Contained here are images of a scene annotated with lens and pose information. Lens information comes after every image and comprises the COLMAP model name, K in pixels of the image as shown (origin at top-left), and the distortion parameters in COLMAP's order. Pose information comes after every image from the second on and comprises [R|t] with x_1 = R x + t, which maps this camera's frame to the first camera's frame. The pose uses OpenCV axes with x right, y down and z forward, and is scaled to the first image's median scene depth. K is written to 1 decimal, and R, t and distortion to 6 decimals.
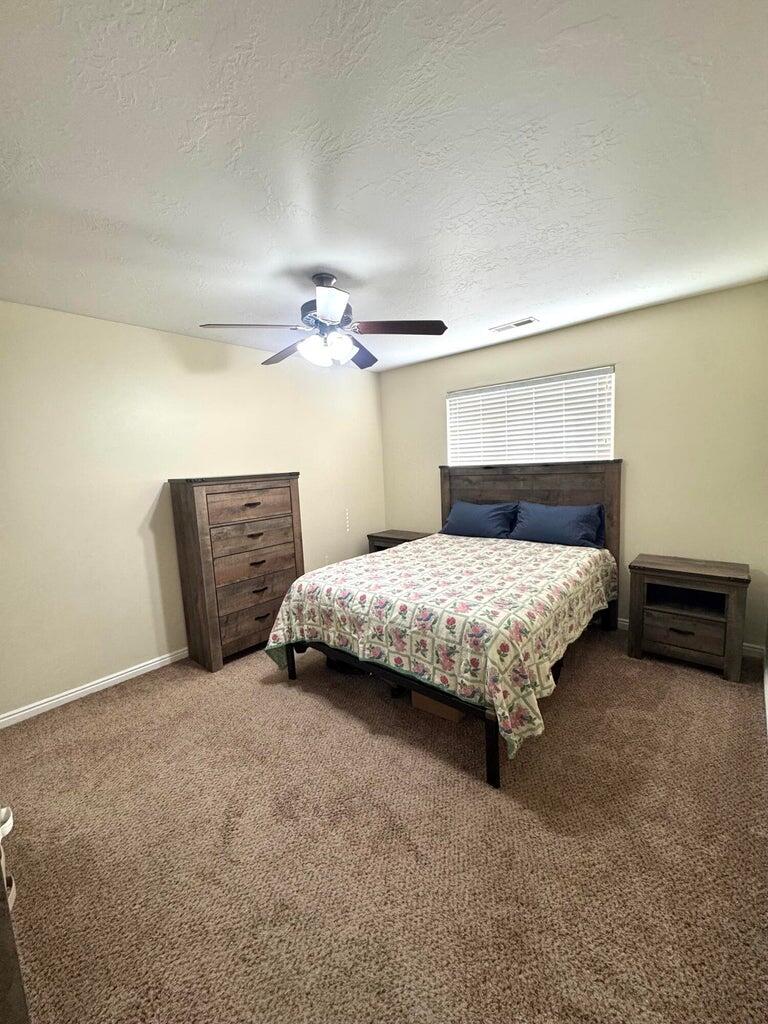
lens RADIAL K [[410.7, 0, 383.2], [0, 410.7, 511.9], [0, 0, 1]] dist [-0.002900, 0.001008]
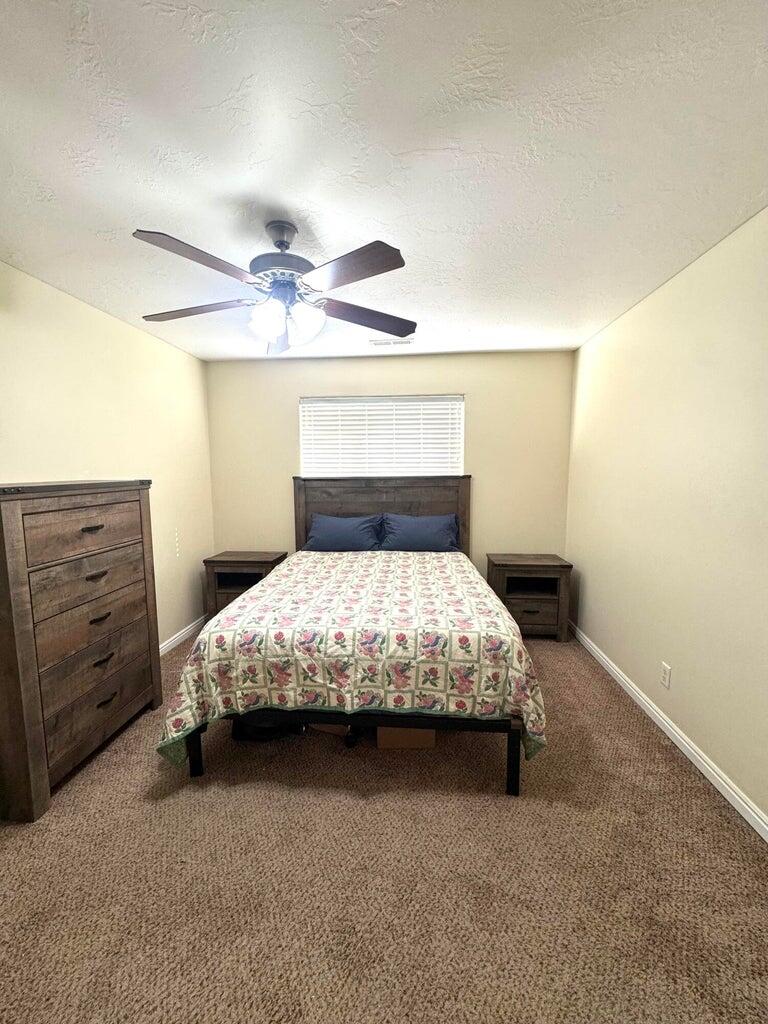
lens RADIAL K [[410.7, 0, 383.7], [0, 410.7, 512.3], [0, 0, 1]] dist [-0.002900, 0.001008]
pose [[0.799714, -0.025414, 0.599843, -0.386506], [0.043448, 0.998934, -0.015602, -0.015717], [-0.598807, 0.038540, 0.799966, 0.241908]]
